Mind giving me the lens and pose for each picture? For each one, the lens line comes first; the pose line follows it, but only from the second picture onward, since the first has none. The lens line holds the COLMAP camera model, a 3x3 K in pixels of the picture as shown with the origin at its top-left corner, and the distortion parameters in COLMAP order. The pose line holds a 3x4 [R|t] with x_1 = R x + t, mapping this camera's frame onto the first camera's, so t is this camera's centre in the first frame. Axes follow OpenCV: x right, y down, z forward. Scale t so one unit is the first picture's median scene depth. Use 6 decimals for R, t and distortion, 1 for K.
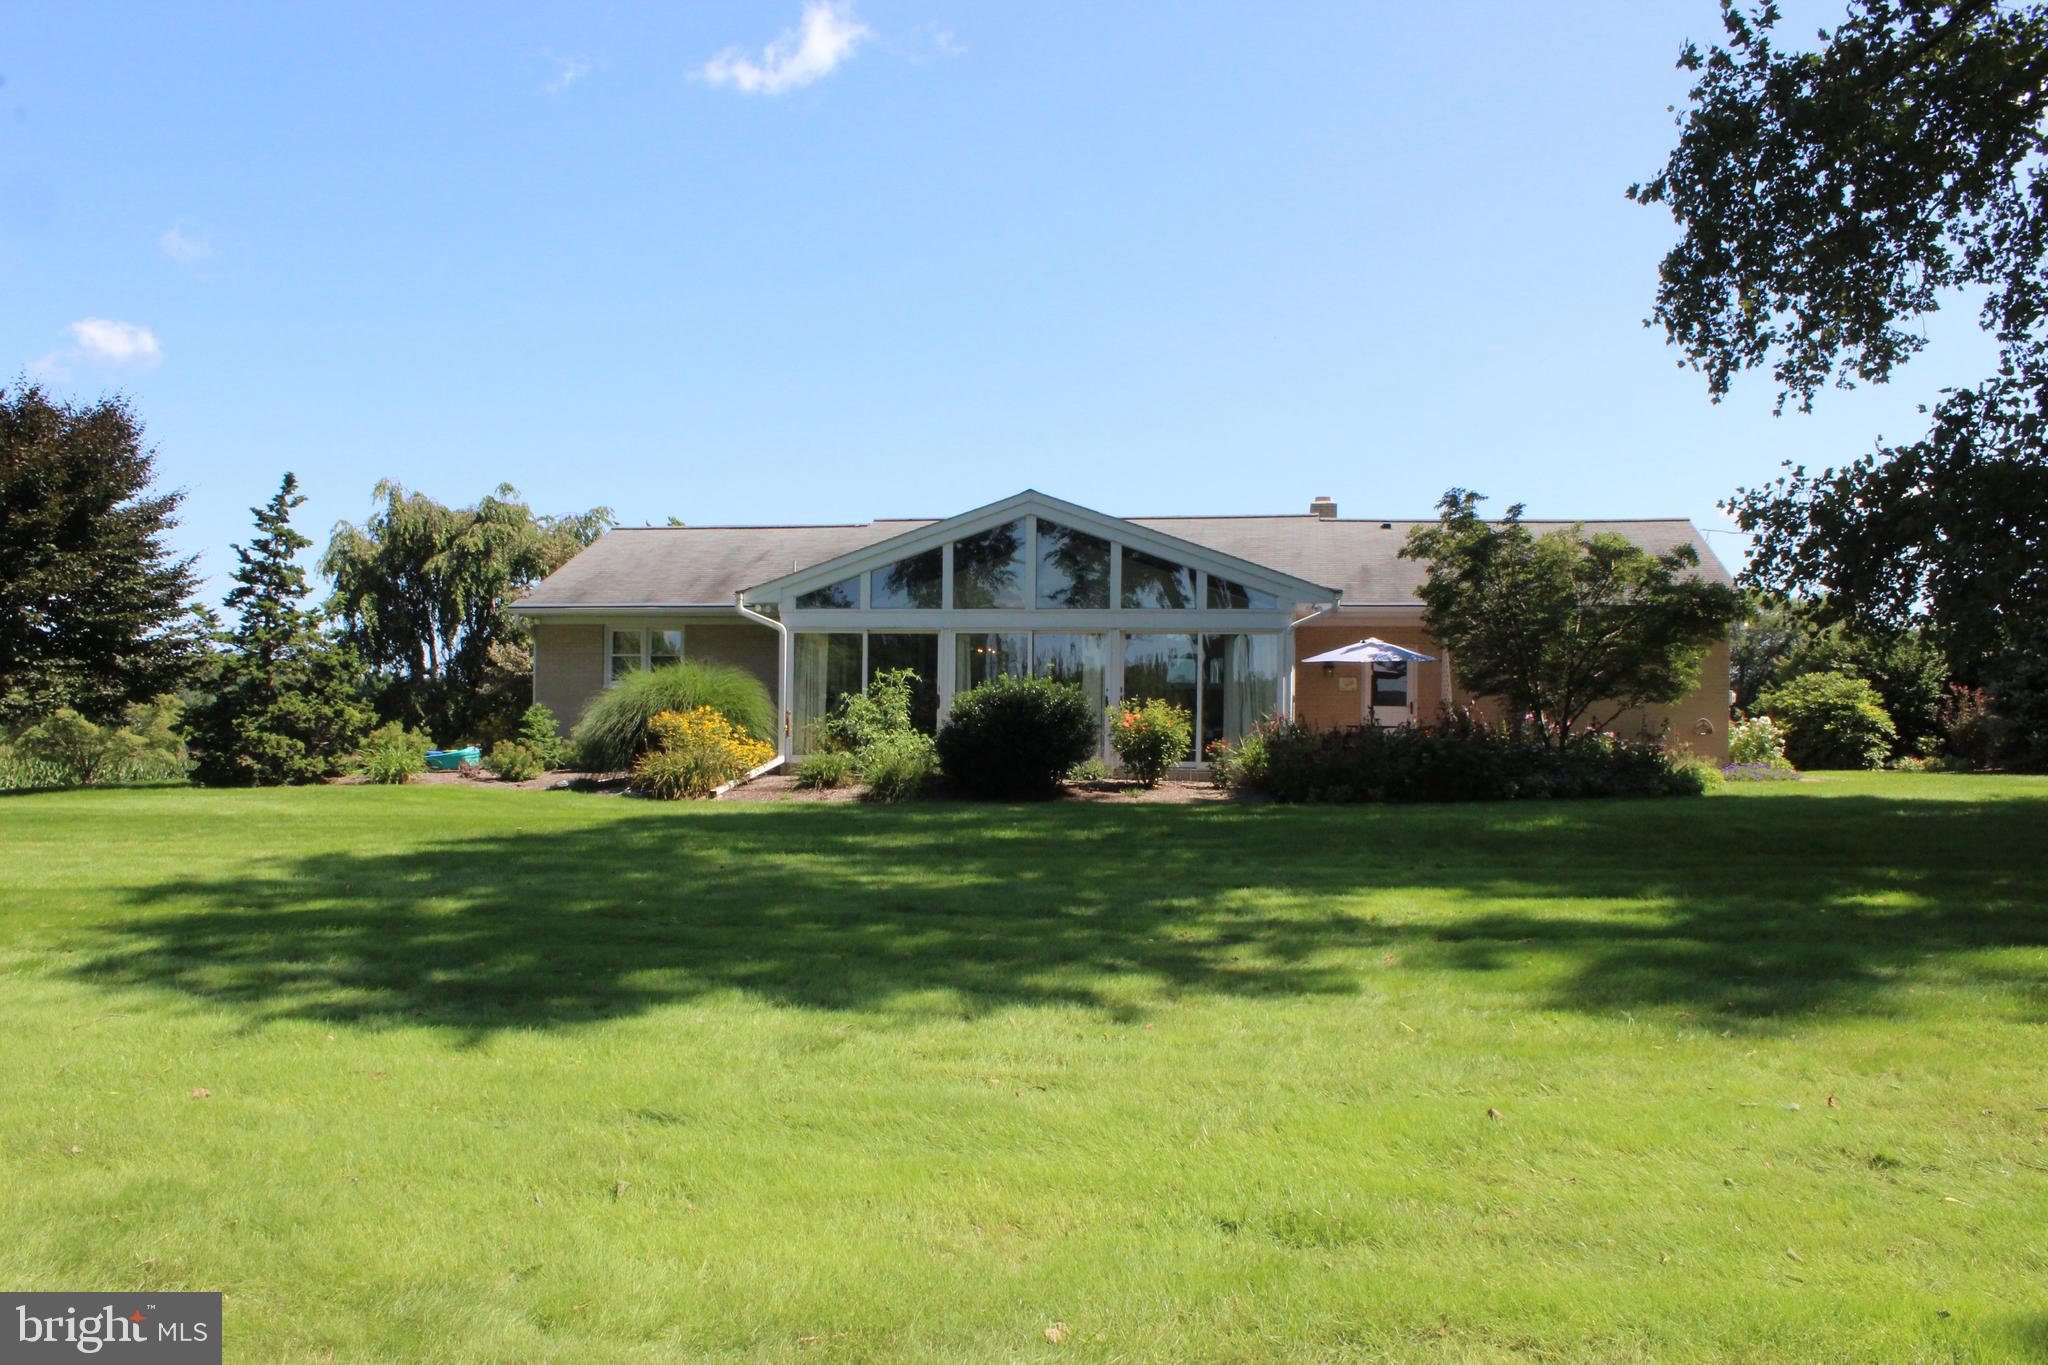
lens RADIAL K [[1713.3, 0, 1013.3], [0, 1713.3, 685.7], [0, 0, 1]] dist [-0.166001, 0.144556]
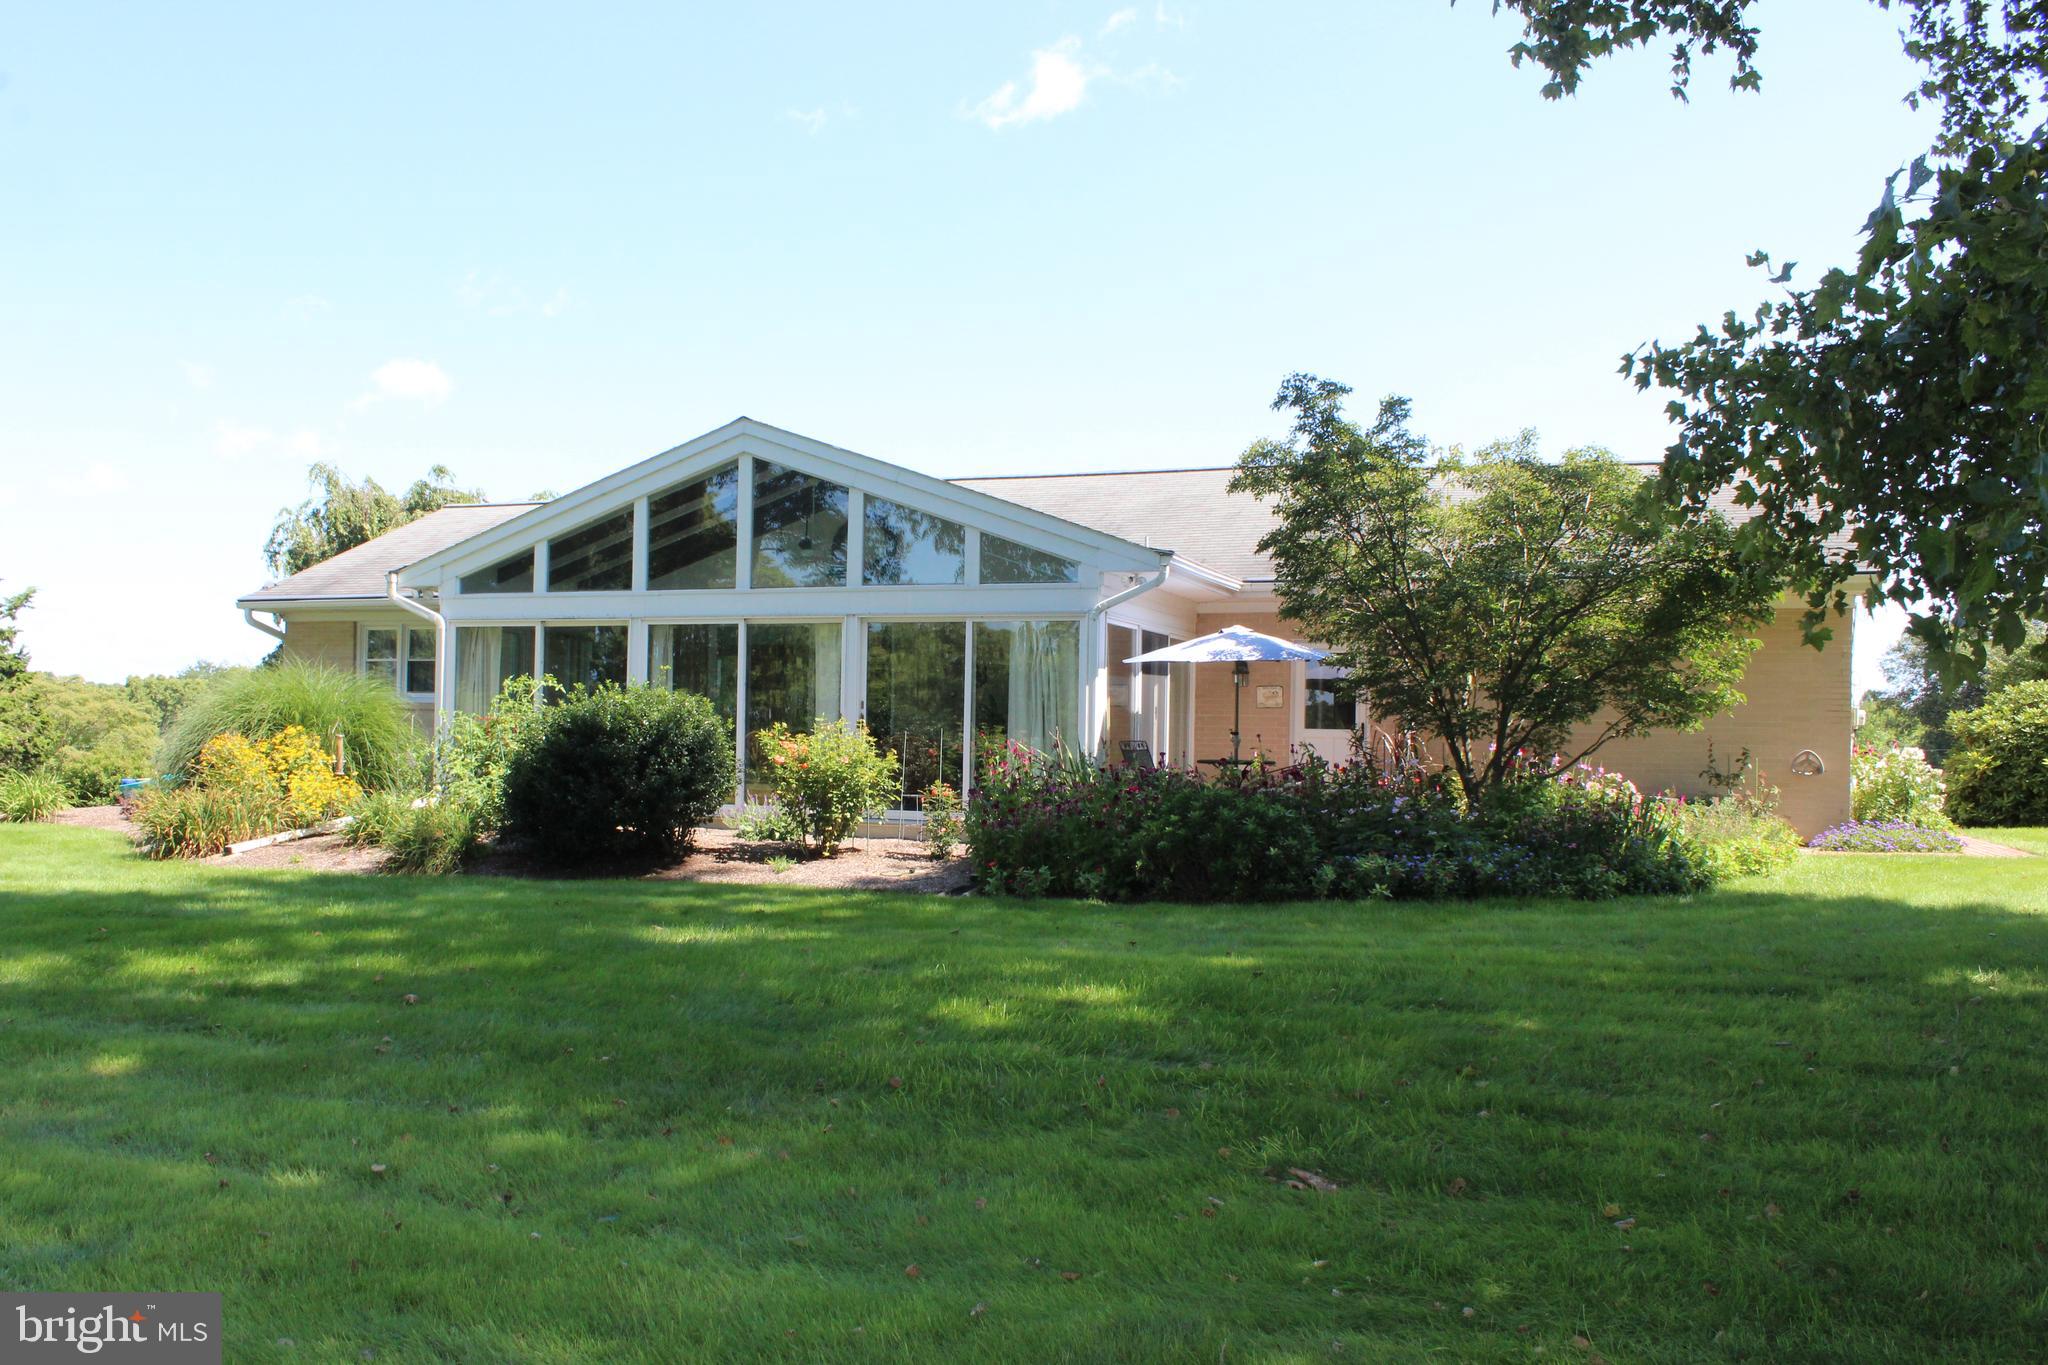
lens RADIAL K [[1713.3, 0, 1035.6], [0, 1713.3, 696.4], [0, 0, 1]] dist [-0.166001, 0.144556]
pose [[0.986110, -0.000157, -0.166094, 0.241230], [-0.000244, 0.999997, -0.002392, 0.000517], [0.166094, 0.002399, 0.986107, 0.341440]]
